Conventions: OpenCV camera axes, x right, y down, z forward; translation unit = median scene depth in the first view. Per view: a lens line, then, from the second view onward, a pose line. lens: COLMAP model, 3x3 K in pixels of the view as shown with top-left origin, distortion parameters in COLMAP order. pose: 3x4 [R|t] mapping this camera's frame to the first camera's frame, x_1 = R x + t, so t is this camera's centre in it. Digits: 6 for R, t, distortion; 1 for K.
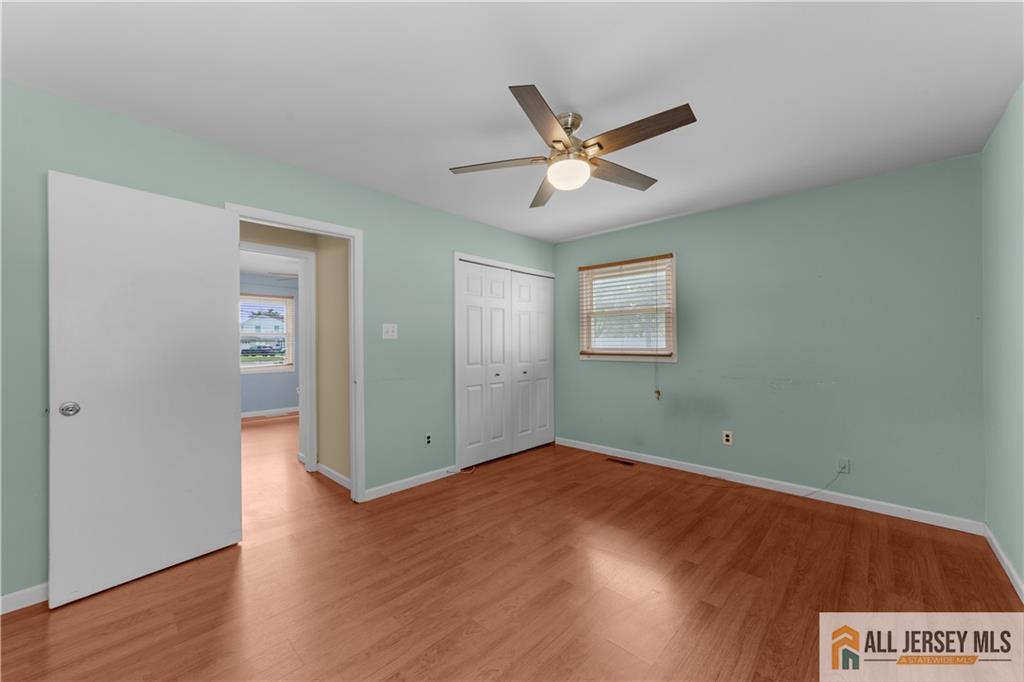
lens RADIAL K [[386.1, 0, 511.7], [0, 386.1, 342.6], [0, 0, 1]] dist [0.001128, 0.000171]
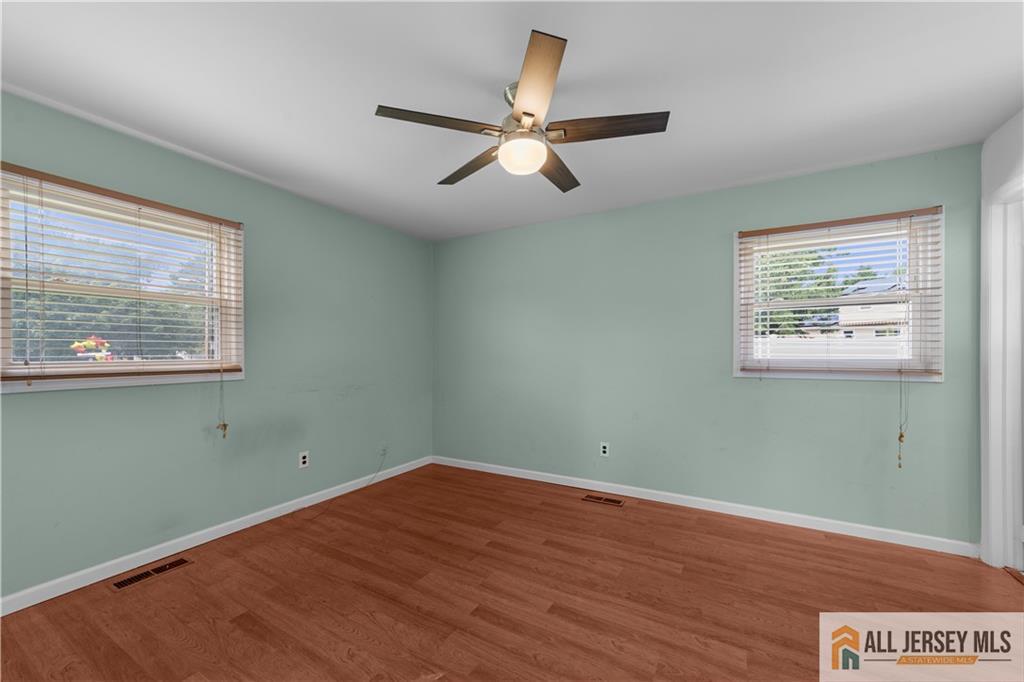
lens RADIAL K [[398.7, 0, 511.4], [0, 398.7, 359.5], [0, 0, 1]] dist [0.000297, 0.000004]
pose [[-0.232233, -0.016591, 0.972519, -0.485548], [-0.009636, 0.999845, 0.014756, -0.001137], [-0.972612, -0.005944, -0.232357, 0.834463]]
